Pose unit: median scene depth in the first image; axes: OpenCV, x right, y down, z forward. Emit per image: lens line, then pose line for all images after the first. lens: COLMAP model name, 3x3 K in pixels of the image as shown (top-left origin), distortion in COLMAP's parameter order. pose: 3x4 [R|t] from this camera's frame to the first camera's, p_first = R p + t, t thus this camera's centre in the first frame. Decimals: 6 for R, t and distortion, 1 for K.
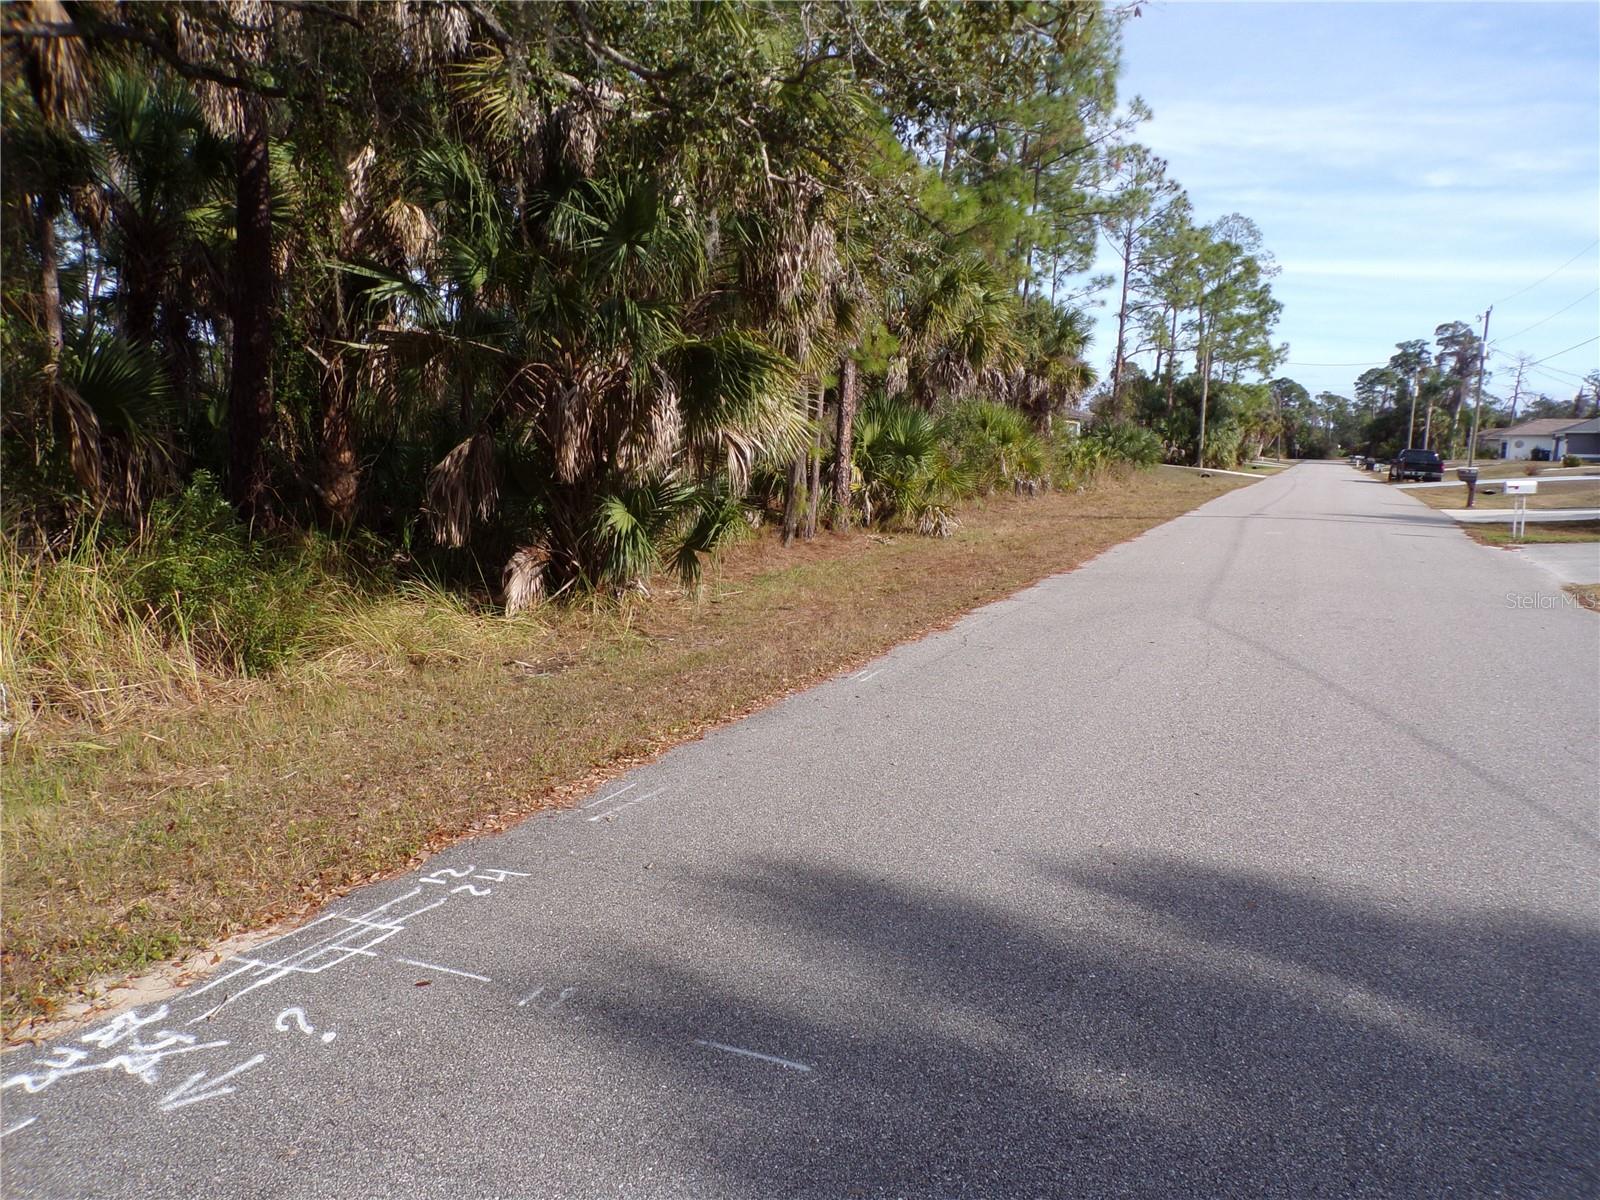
lens RADIAL K [[1128.9, 0, 802.1], [0, 1128.9, 596.8], [0, 0, 1]] dist [0.007939, 0.002829]
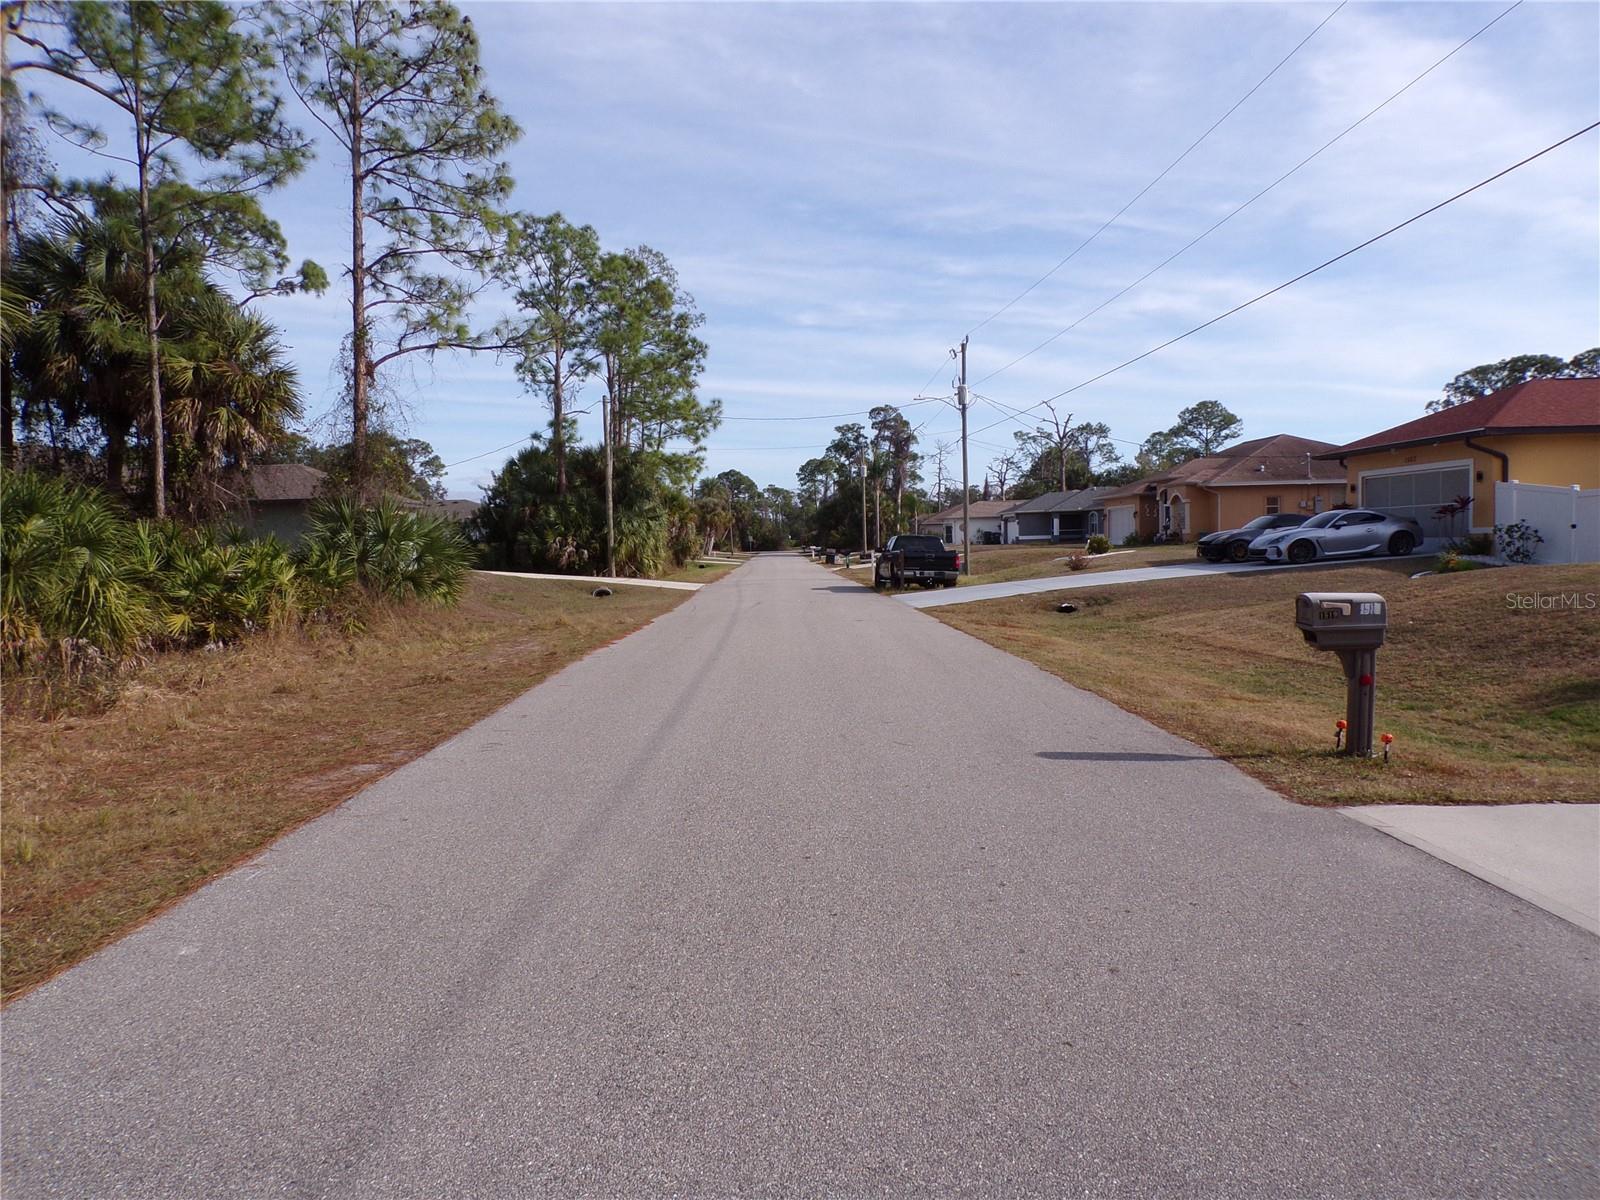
lens RADIAL K [[1128.9, 0, 800.4], [0, 1128.9, 597.4], [0, 0, 1]] dist [0.007939, 0.002829]
pose [[0.898915, -0.062604, 0.433627, 0.090776], [0.100684, 0.992767, -0.065390, -0.026157], [-0.426397, 0.102439, 0.898717, 0.199304]]
